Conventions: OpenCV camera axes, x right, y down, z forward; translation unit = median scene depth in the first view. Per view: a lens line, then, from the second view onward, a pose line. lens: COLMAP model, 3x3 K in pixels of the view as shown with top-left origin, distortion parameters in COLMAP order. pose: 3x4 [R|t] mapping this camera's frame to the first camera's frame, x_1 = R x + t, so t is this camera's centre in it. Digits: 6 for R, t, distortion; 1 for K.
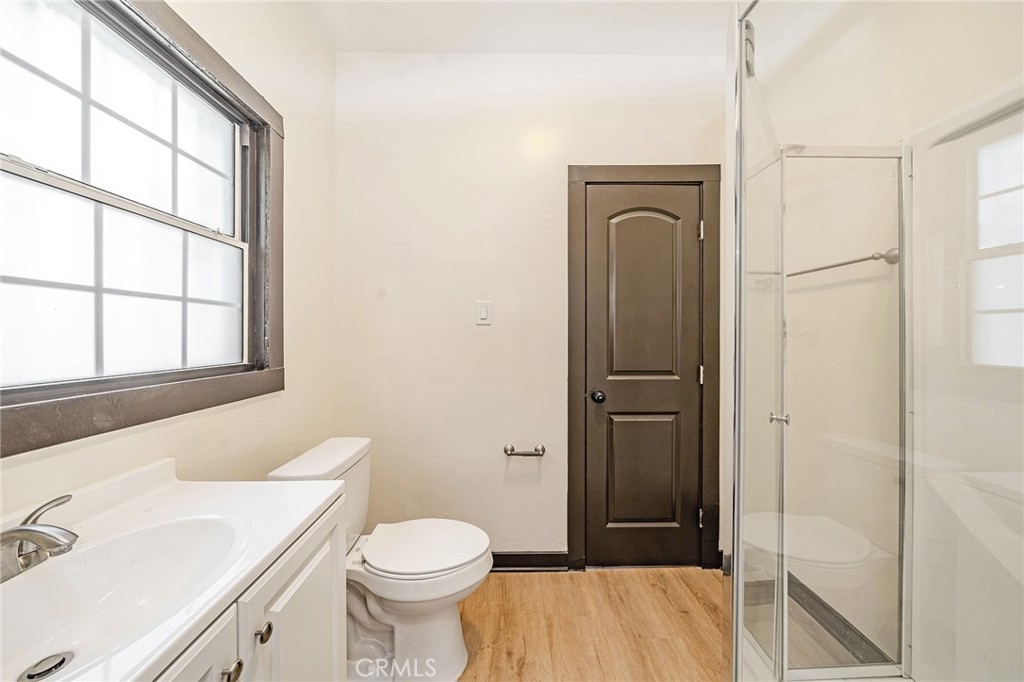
lens RADIAL K [[350.7, 0, 511.2], [0, 350.7, 335.9], [0, 0, 1]] dist [-0.004382, 0.000402]
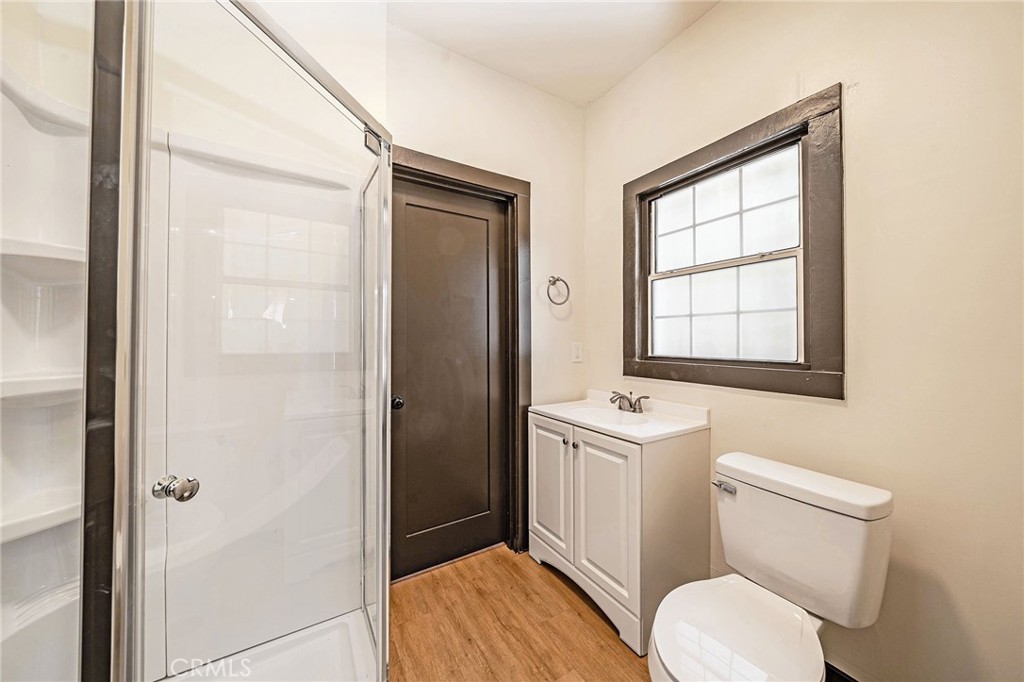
lens RADIAL K [[350.7, 0, 512.0], [0, 350.7, 336.7], [0, 0, 1]] dist [-0.004382, 0.000402]
pose [[-0.862250, -0.006302, -0.506444, 0.572095], [-0.006013, 0.999979, -0.002205, 0.005622], [0.506448, 0.001144, -0.862270, 1.576428]]
